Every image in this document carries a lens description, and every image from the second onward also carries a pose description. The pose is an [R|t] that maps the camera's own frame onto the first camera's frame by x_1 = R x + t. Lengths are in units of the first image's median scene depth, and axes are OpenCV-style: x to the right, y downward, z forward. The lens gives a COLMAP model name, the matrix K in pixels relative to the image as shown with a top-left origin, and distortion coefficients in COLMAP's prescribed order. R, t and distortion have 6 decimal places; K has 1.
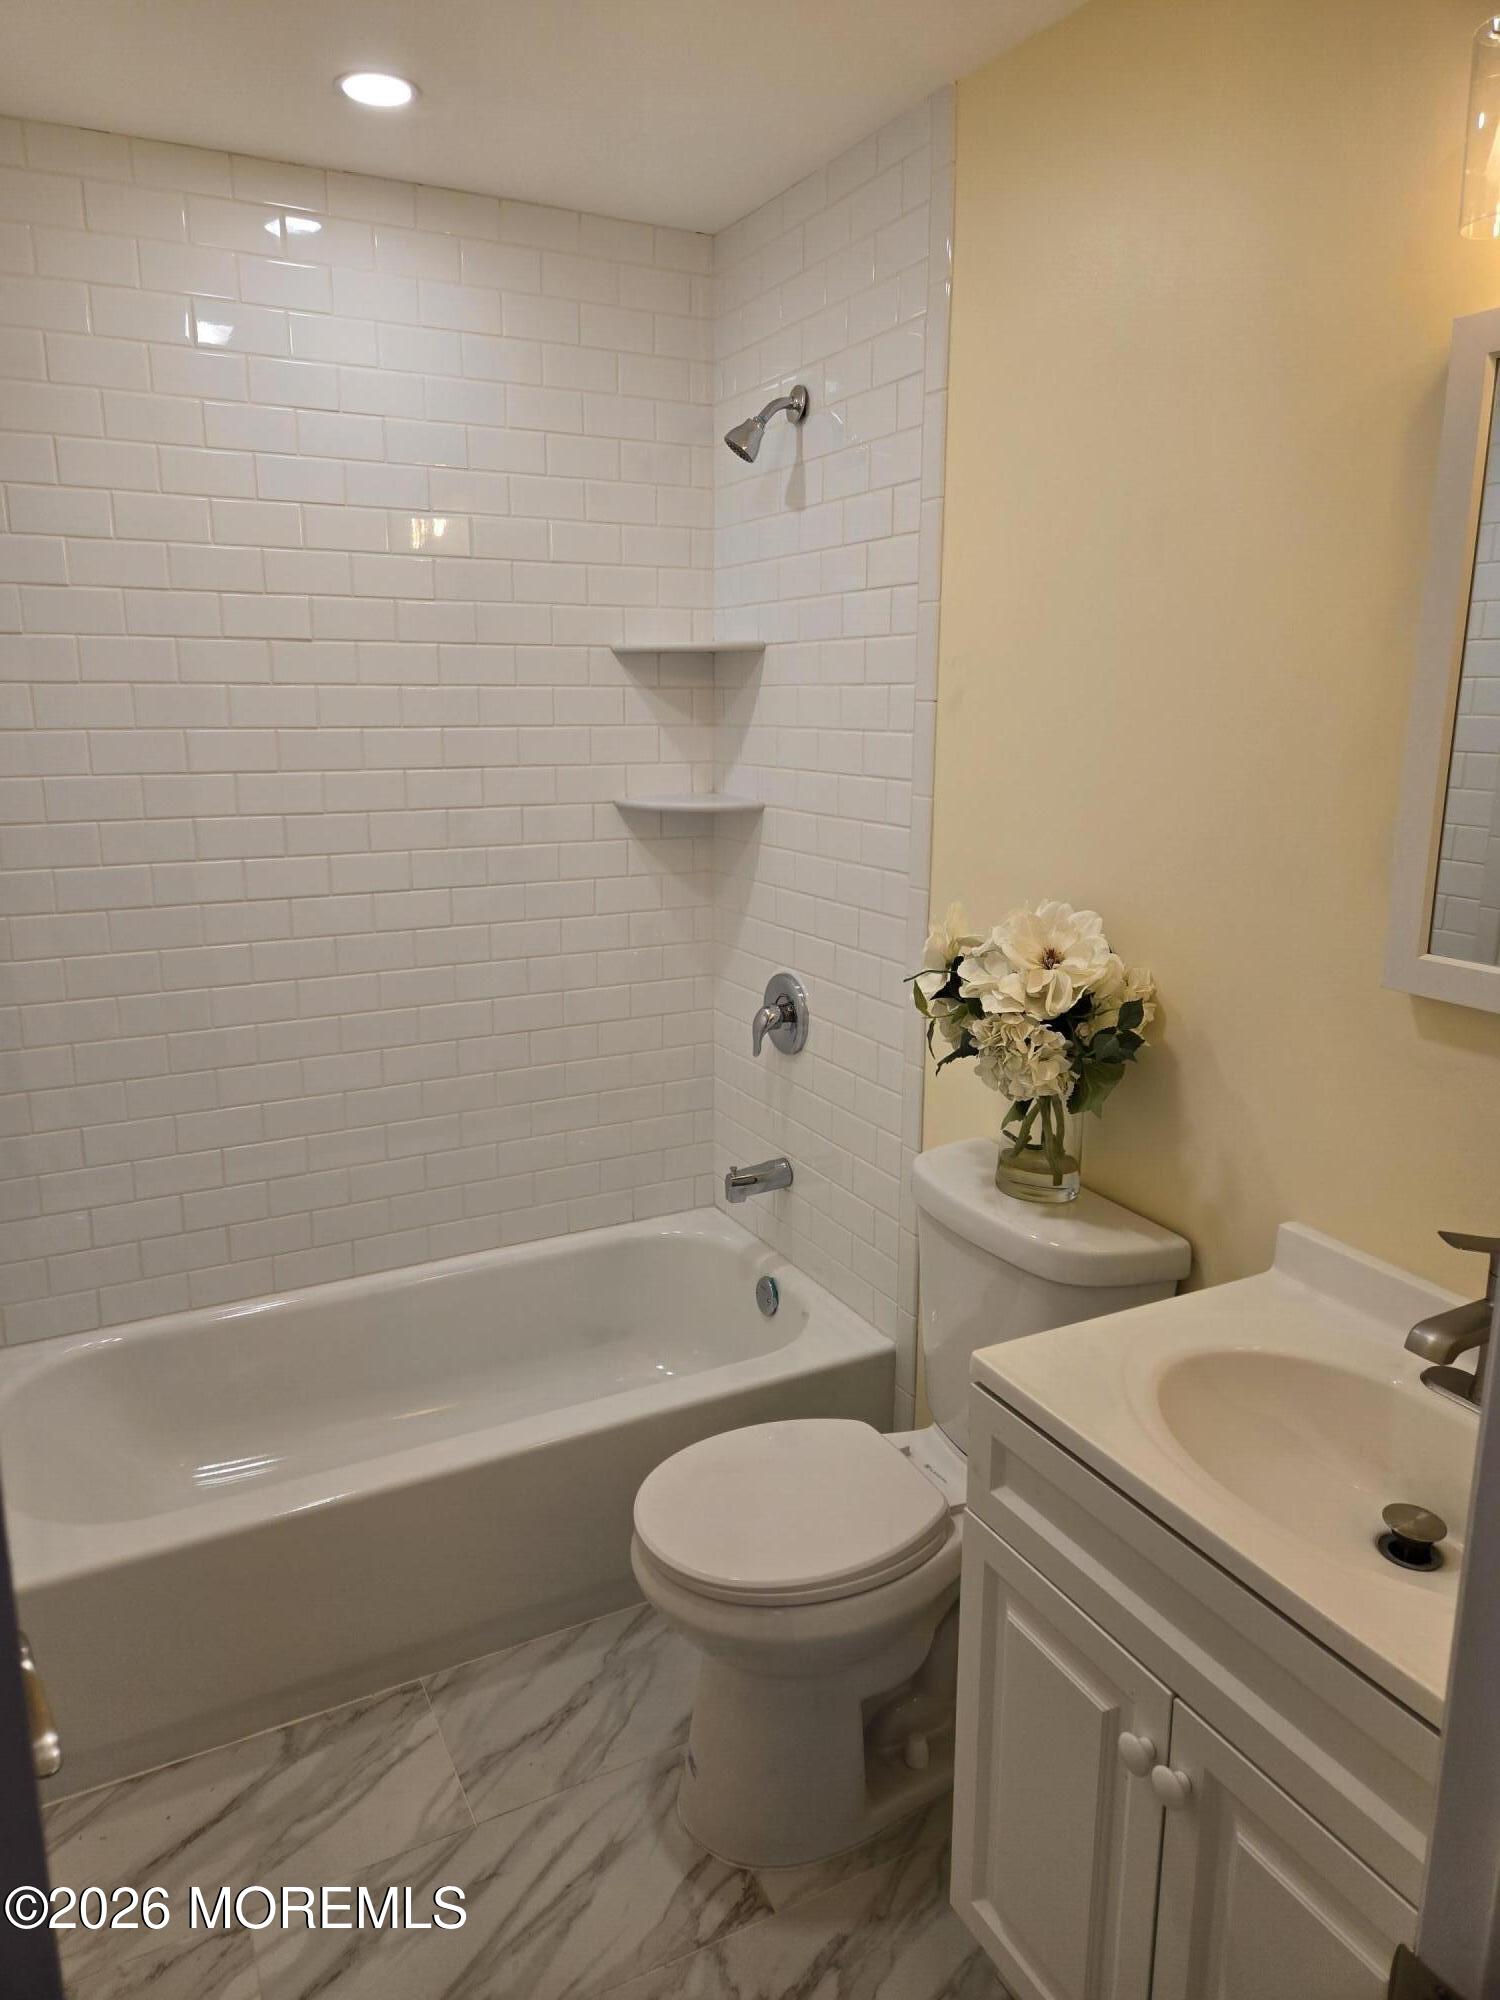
lens RADIAL K [[1339.6, 0, 736.4], [0, 1339.6, 984.7], [0, 0, 1]] dist [0.078063, -0.064402]
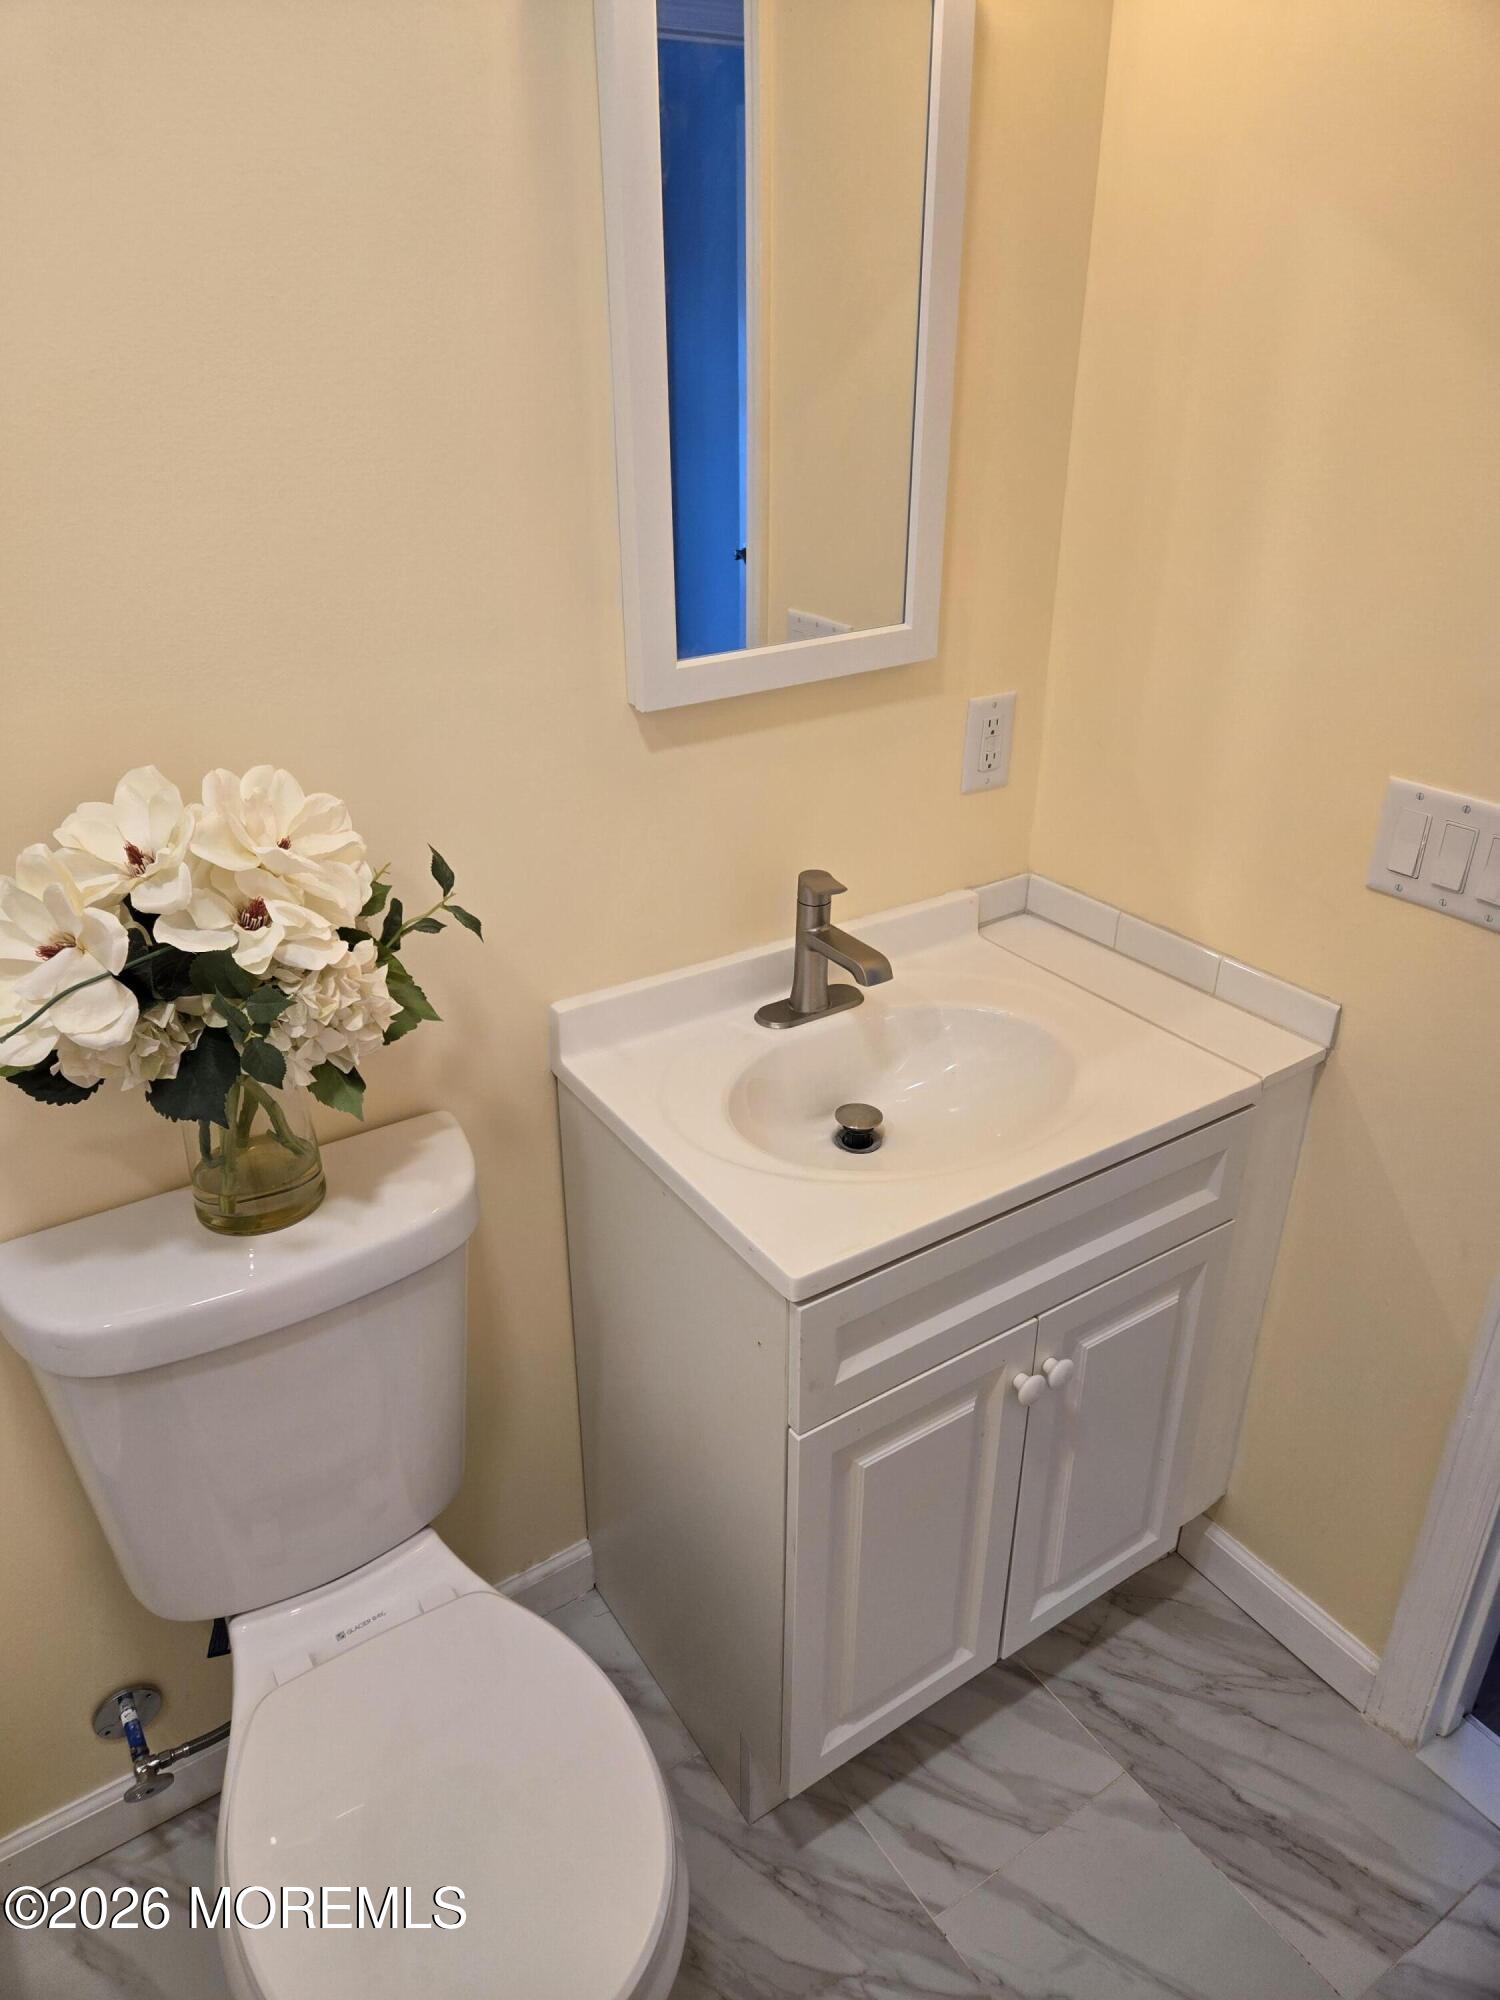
lens RADIAL K [[1339.6, 0, 747.7], [0, 1339.6, 998.6], [0, 0, 1]] dist [0.078063, -0.064402]
pose [[-0.106897, -0.455371, 0.883861, -0.340816], [0.225099, 0.854789, 0.467617, -0.188106], [-0.968454, 0.248943, 0.011129, 0.740850]]
